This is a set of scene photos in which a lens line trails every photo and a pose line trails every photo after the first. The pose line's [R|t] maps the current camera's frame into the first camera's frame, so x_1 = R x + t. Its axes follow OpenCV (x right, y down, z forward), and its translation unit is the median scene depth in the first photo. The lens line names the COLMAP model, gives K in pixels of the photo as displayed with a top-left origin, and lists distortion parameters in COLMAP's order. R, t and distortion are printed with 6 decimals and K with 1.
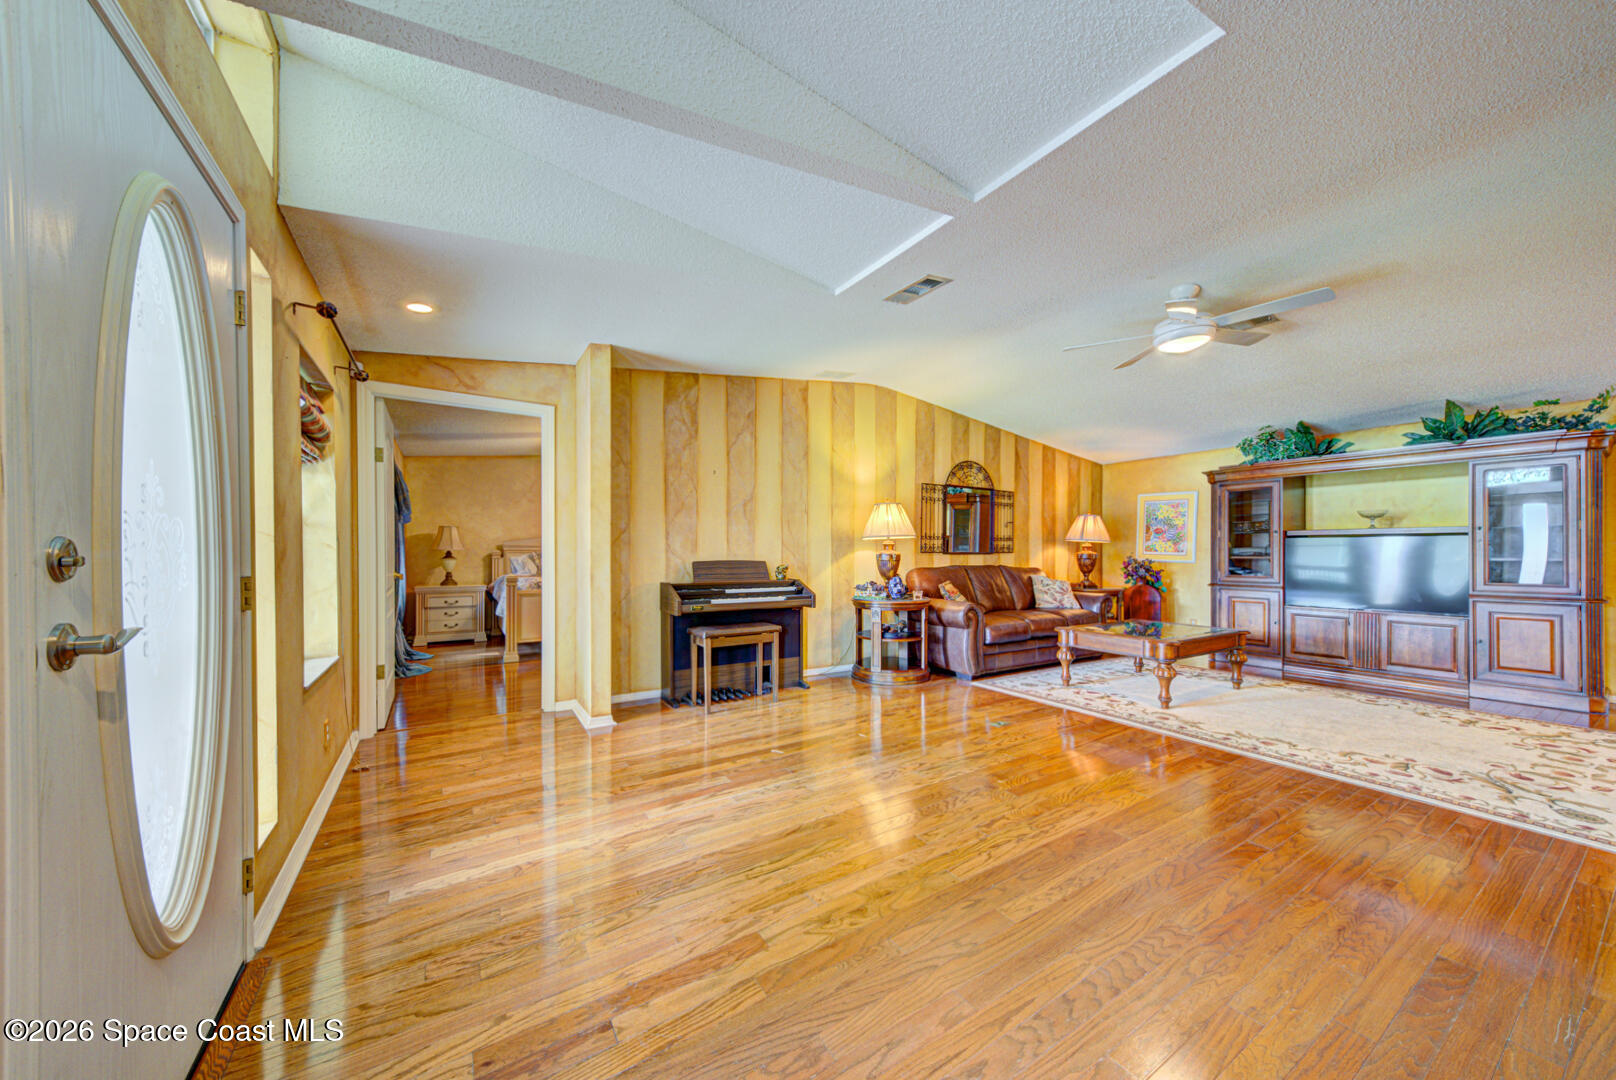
lens RADIAL K [[555.0, 0, 797.2], [0, 555.0, 553.7], [0, 0, 1]] dist [0.023602, -0.005250]
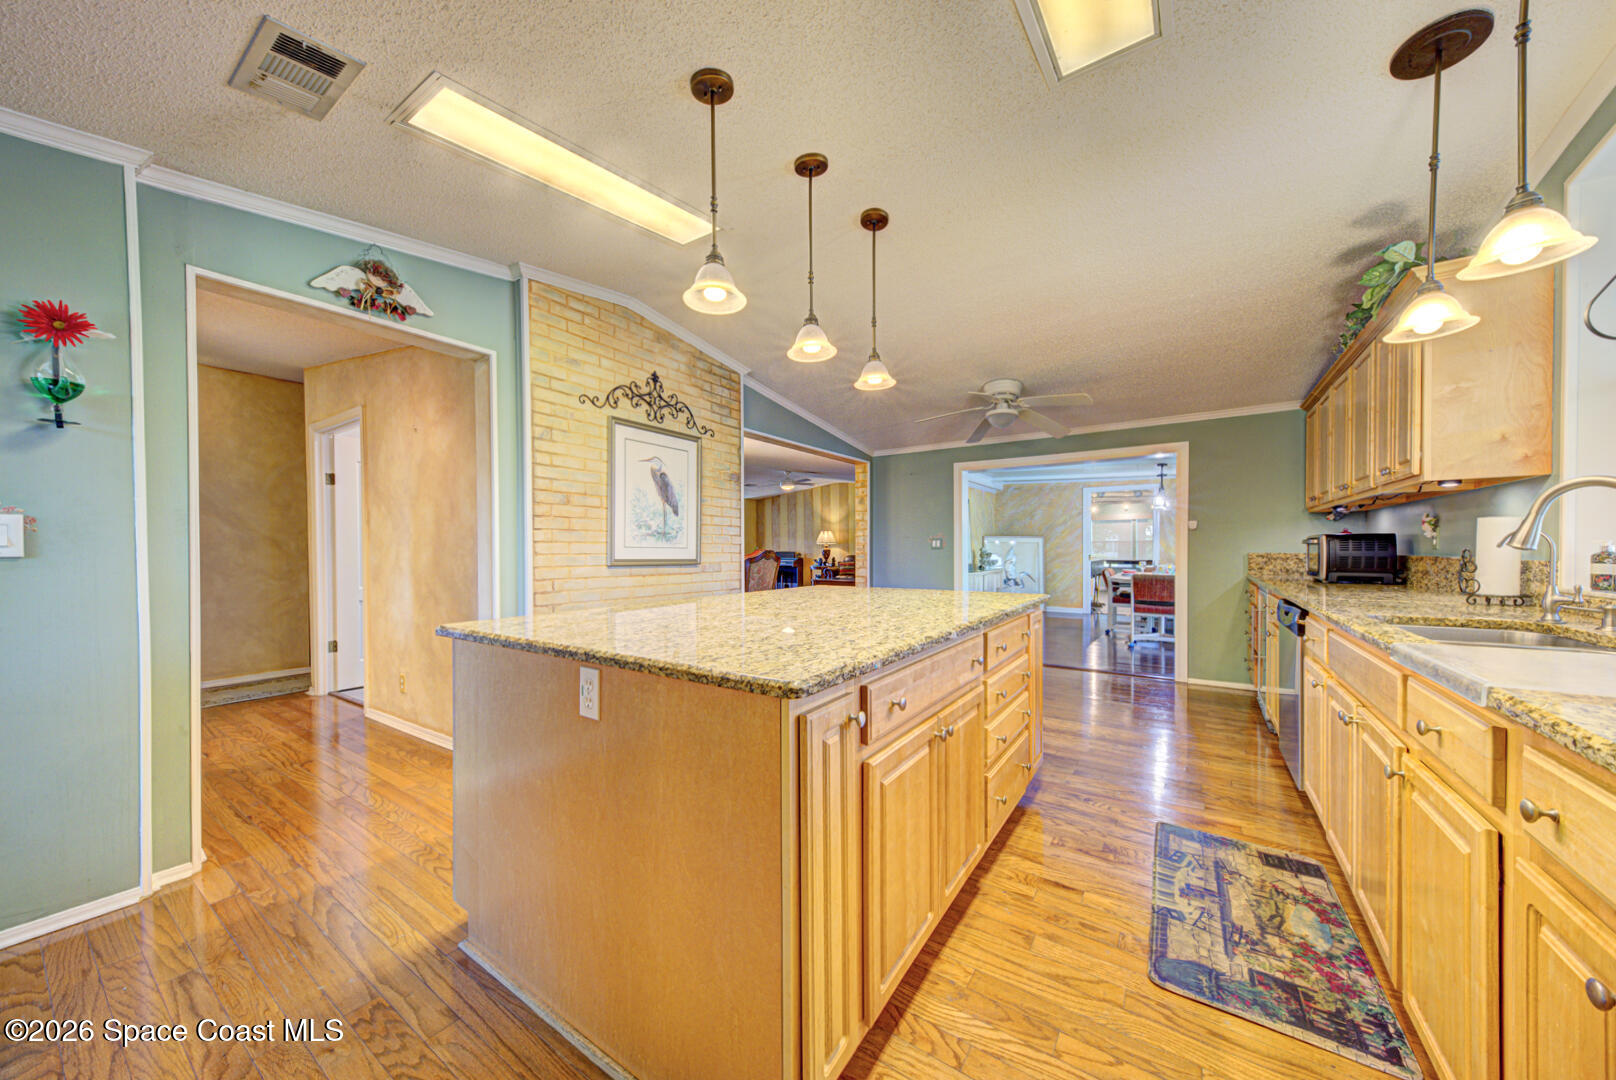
lens RADIAL K [[555.0, 0, 808.5], [0, 555.0, 553.1], [0, 0, 1]] dist [0.023602, -0.005250]
pose [[0.402330, 0.004106, -0.915486, 2.584614], [0.003702, 0.999974, 0.006113, 0.001999], [0.915487, -0.005849, 0.402304, -0.156863]]
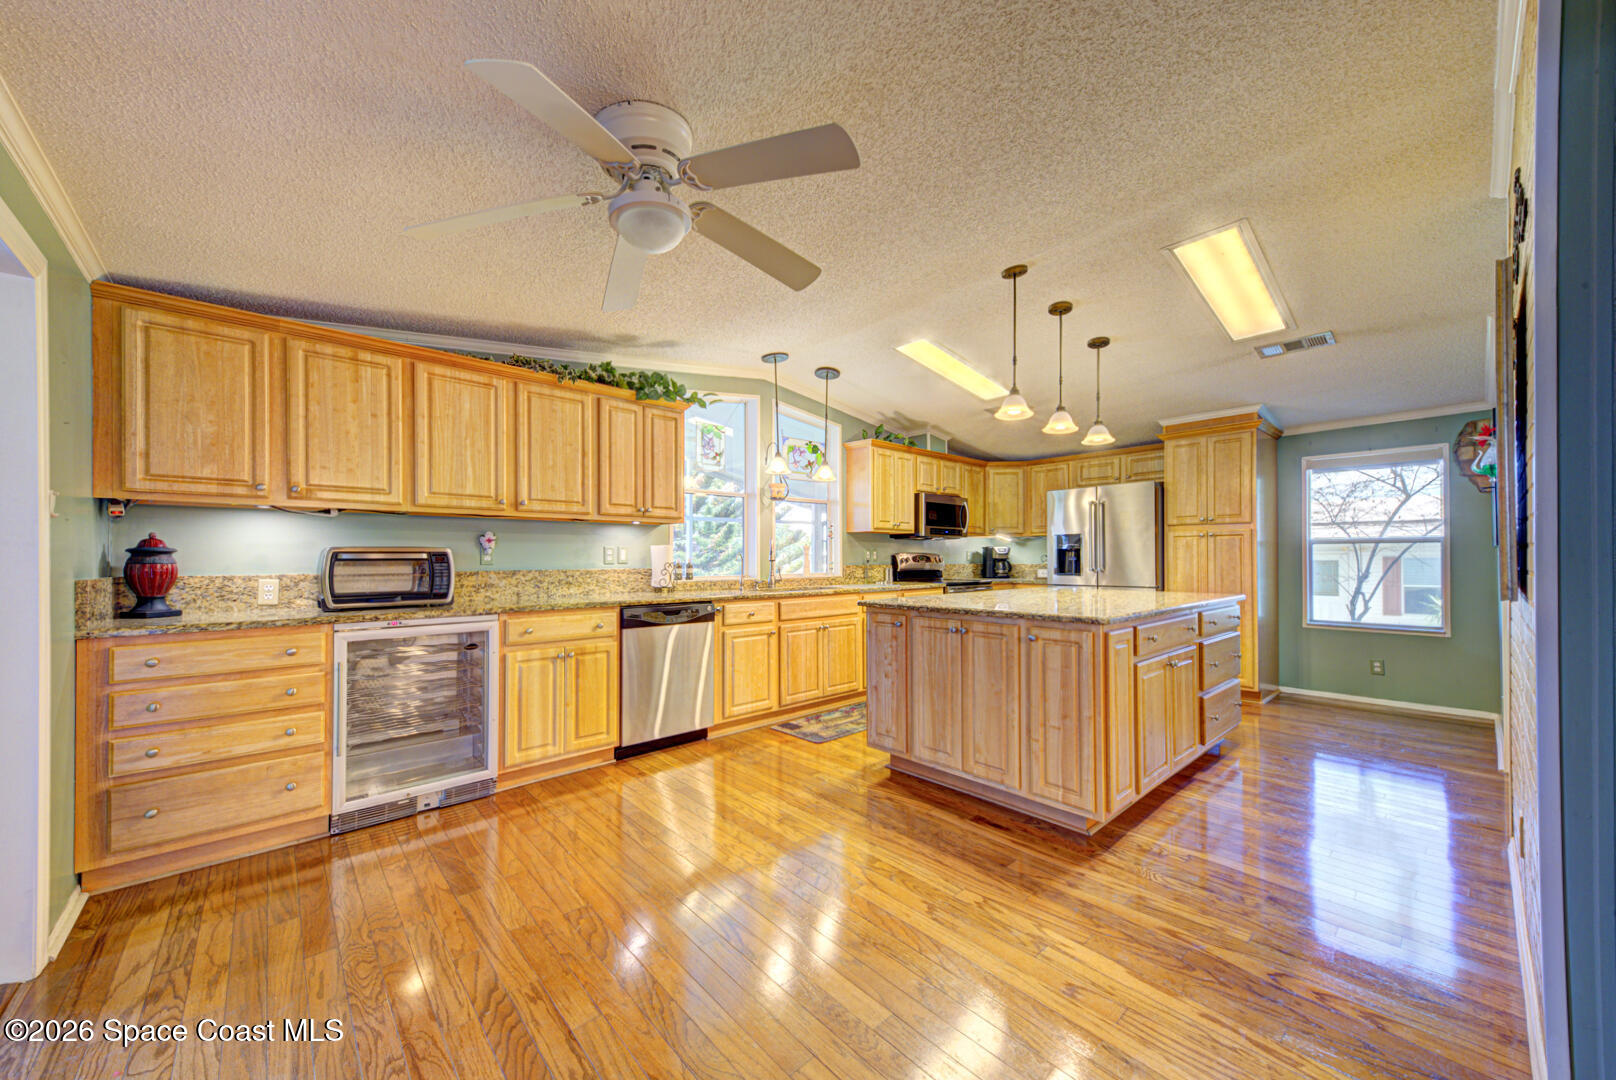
lens RADIAL K [[573.7, 0, 807.2], [0, 573.7, 559.6], [0, 0, 1]] dist [0.023602, -0.003125]
pose [[-0.165799, -0.004334, 0.986150, 1.585129], [0.006031, 0.999967, 0.005409, -0.003786], [-0.986141, 0.006844, -0.165767, 0.418313]]
